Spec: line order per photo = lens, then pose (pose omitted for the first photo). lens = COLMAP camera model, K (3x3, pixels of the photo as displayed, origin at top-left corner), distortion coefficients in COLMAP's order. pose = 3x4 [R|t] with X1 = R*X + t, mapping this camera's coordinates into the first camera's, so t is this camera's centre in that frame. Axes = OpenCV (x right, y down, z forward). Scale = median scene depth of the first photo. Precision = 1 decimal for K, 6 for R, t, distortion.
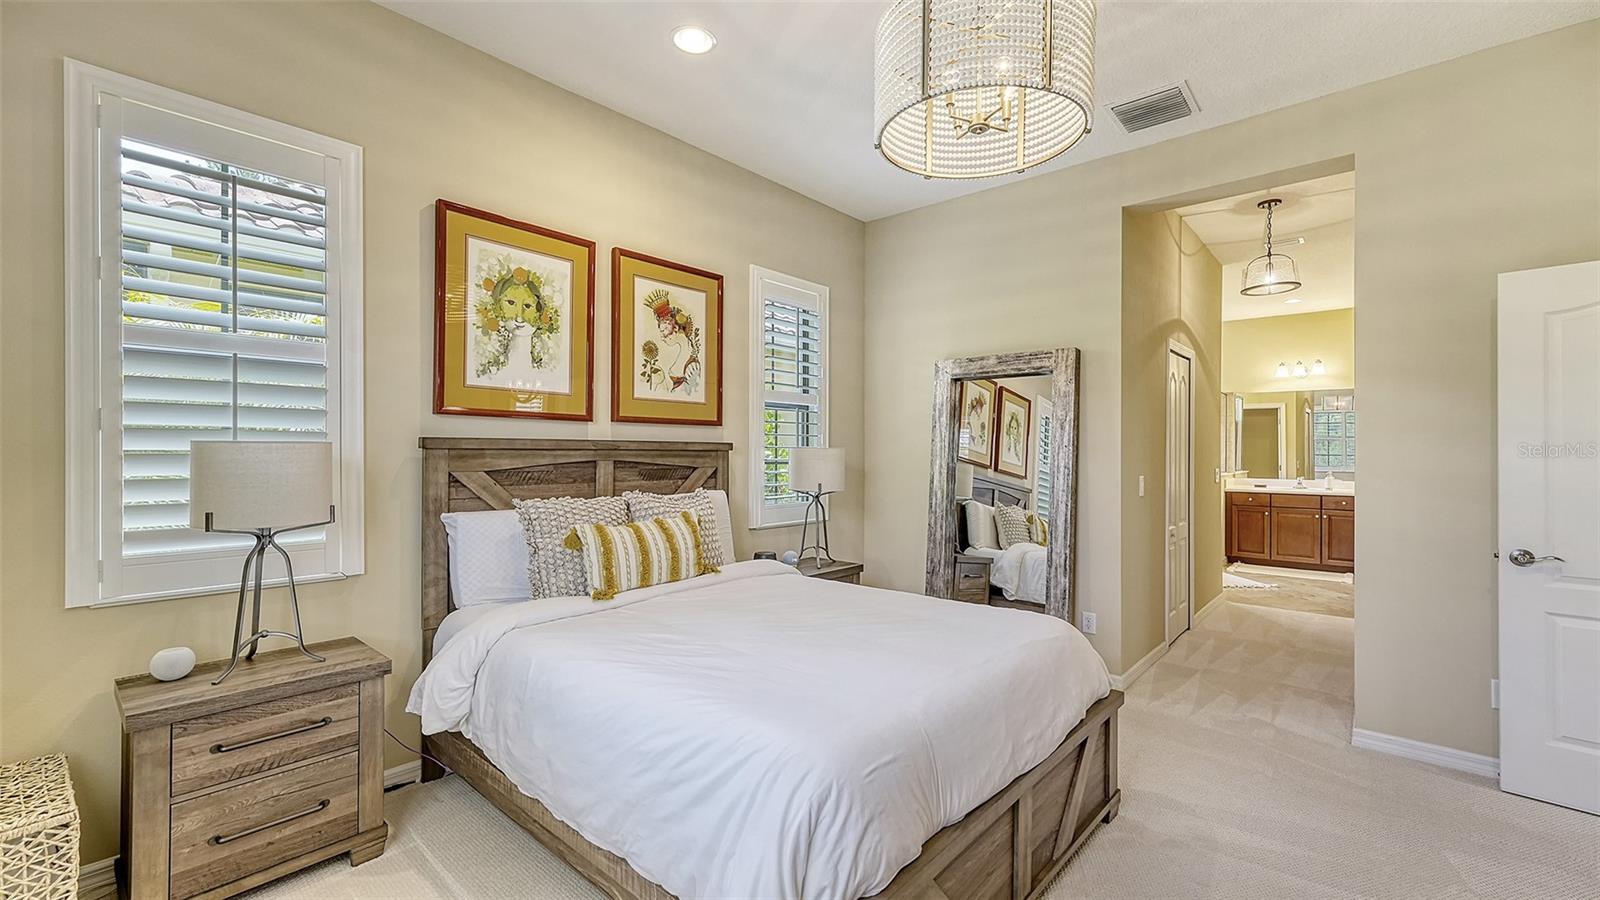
lens RADIAL K [[686.9, 0, 783.3], [0, 686.9, 446.7], [0, 0, 1]] dist [-0.004225, 0.002865]
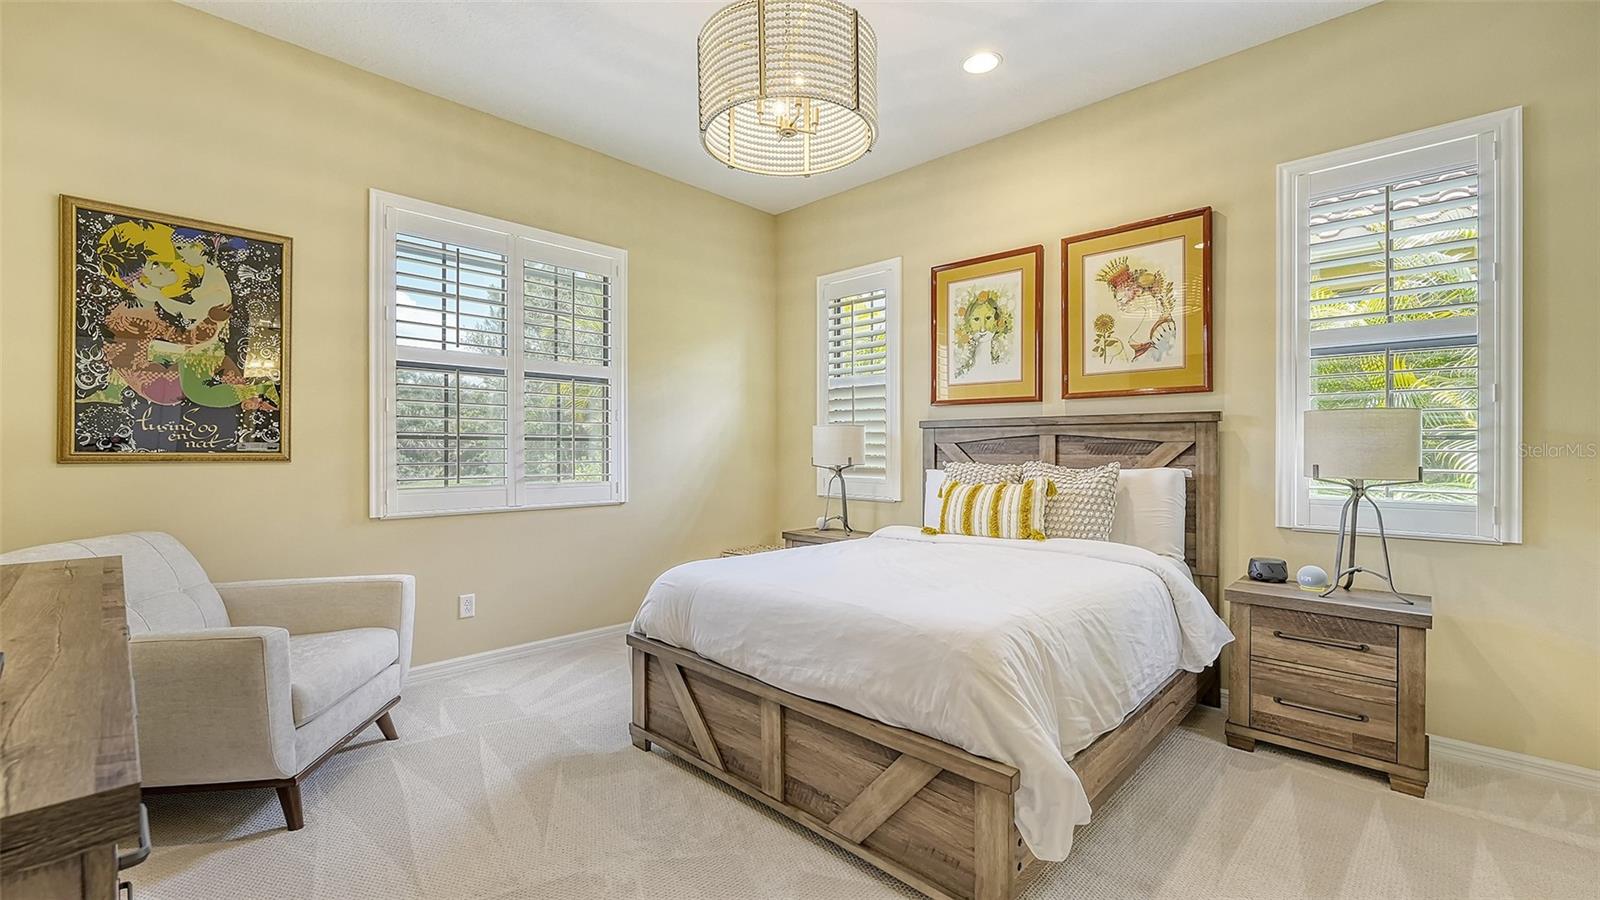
lens RADIAL K [[686.9, 0, 786.5], [0, 686.9, 456.8], [0, 0, 1]] dist [-0.004225, 0.002865]
pose [[-0.090622, 0.010003, -0.995835, 0.891800], [0.006729, 0.999933, 0.009432, 0.042283], [0.995863, -0.005846, -0.090683, 0.668259]]
